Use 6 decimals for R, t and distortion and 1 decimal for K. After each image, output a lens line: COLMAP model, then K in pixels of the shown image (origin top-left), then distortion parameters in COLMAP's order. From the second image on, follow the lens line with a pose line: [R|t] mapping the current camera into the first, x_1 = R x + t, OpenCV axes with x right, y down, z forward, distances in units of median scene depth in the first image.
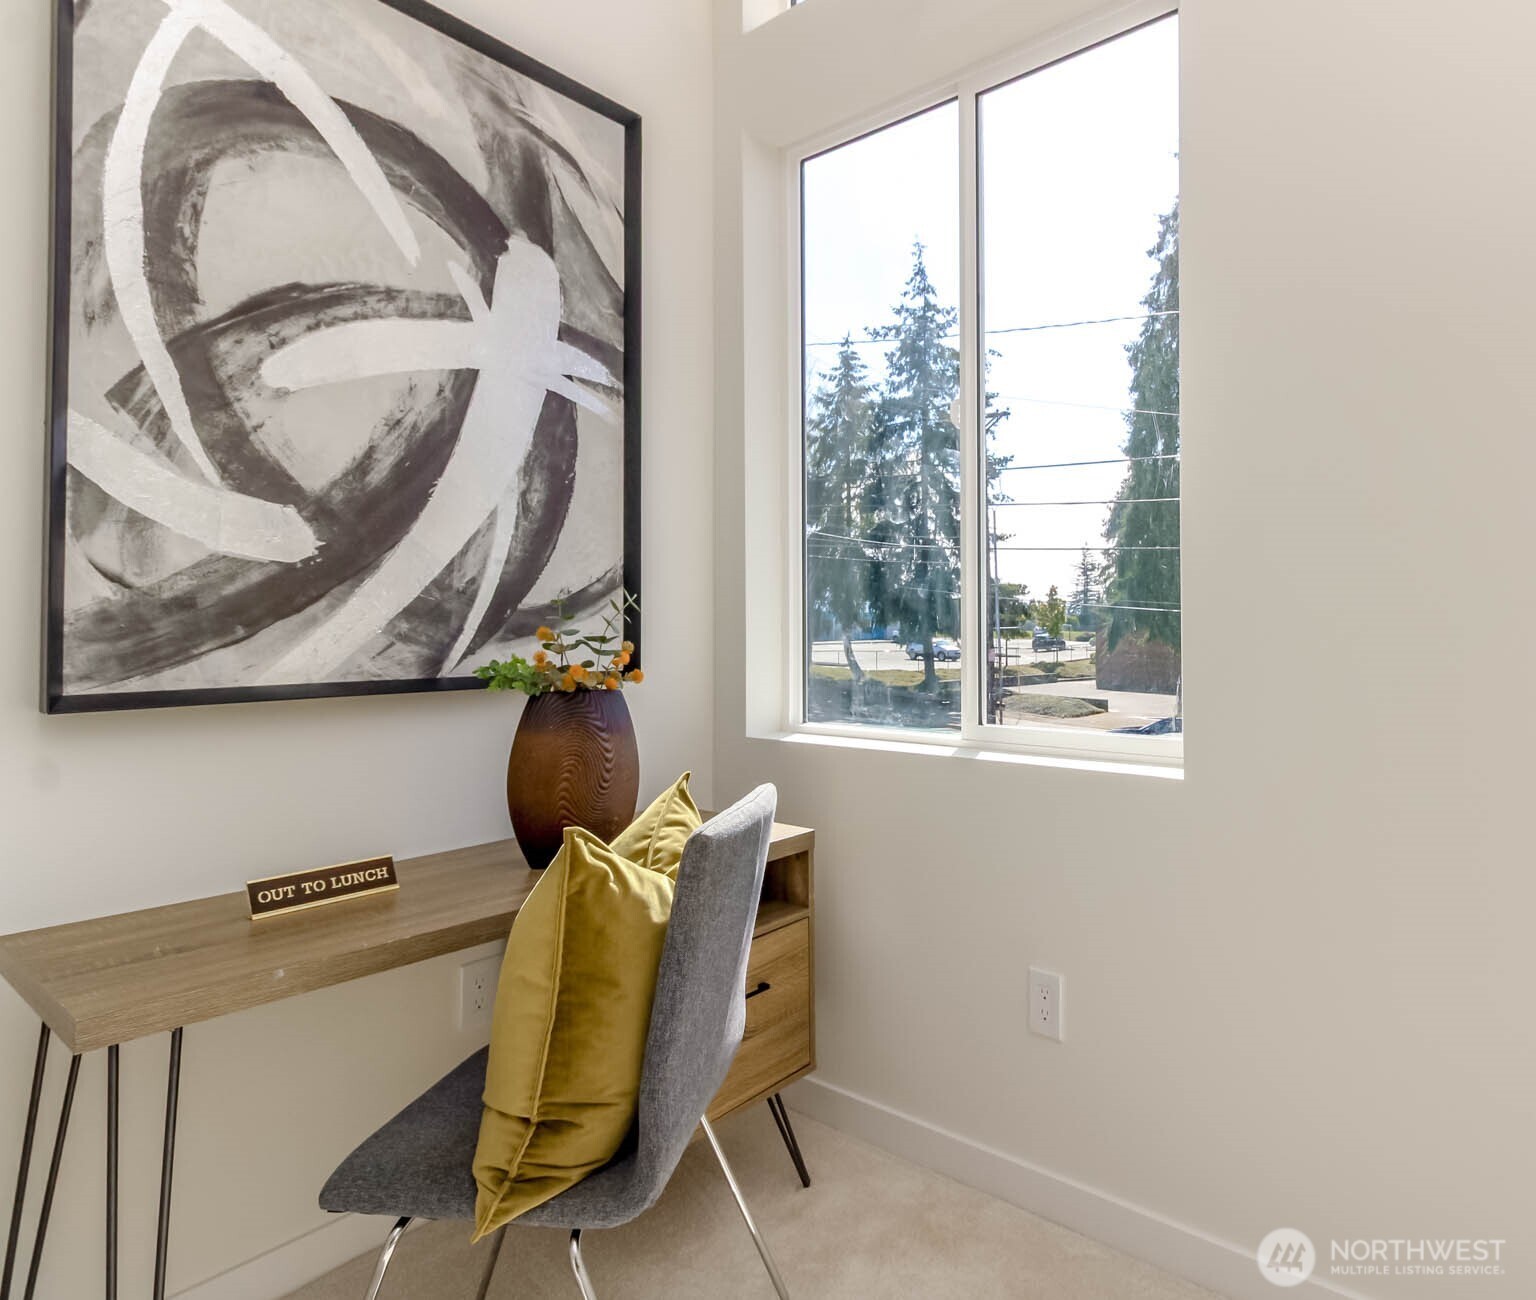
lens RADIAL K [[886.7, 0, 999.1], [0, 886.7, 617.3], [0, 0, 1]] dist [0.002969, -0.004276]
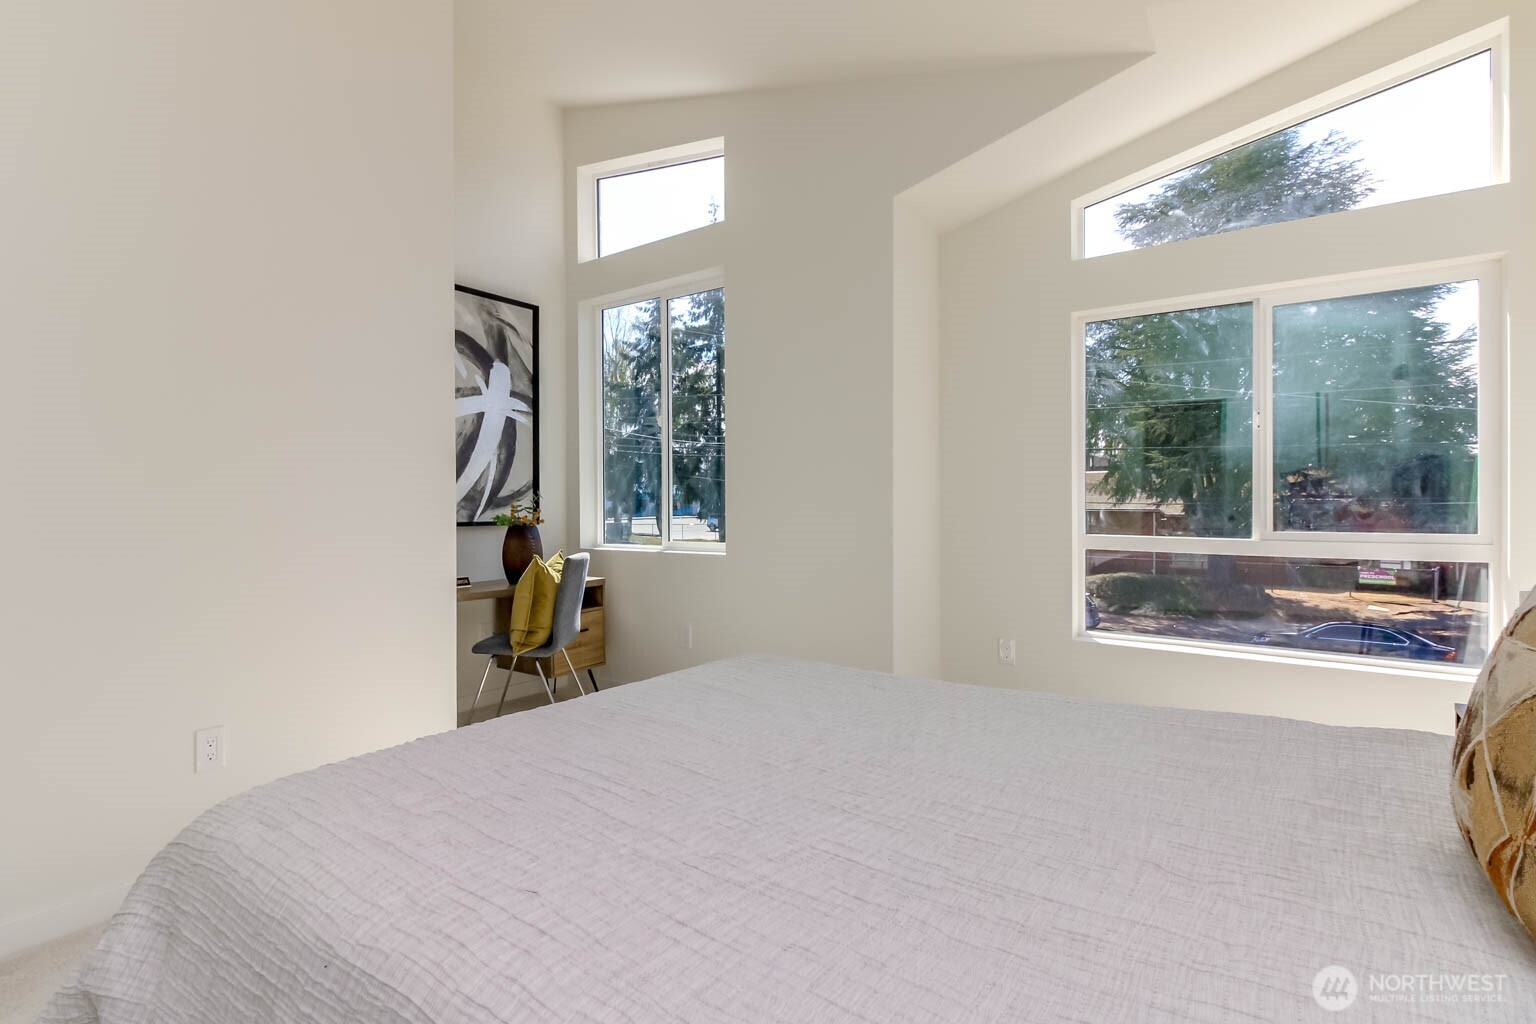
lens RADIAL K [[710.3, 0, 764.8], [0, 710.3, 506.5], [0, 0, 1]] dist [0.001046, 0.000138]
pose [[0.999721, -0.000423, -0.023602, 0.328581], [0.000716, 0.999923, 0.012421, -0.007865], [0.023595, -0.012434, 0.999644, -1.150503]]
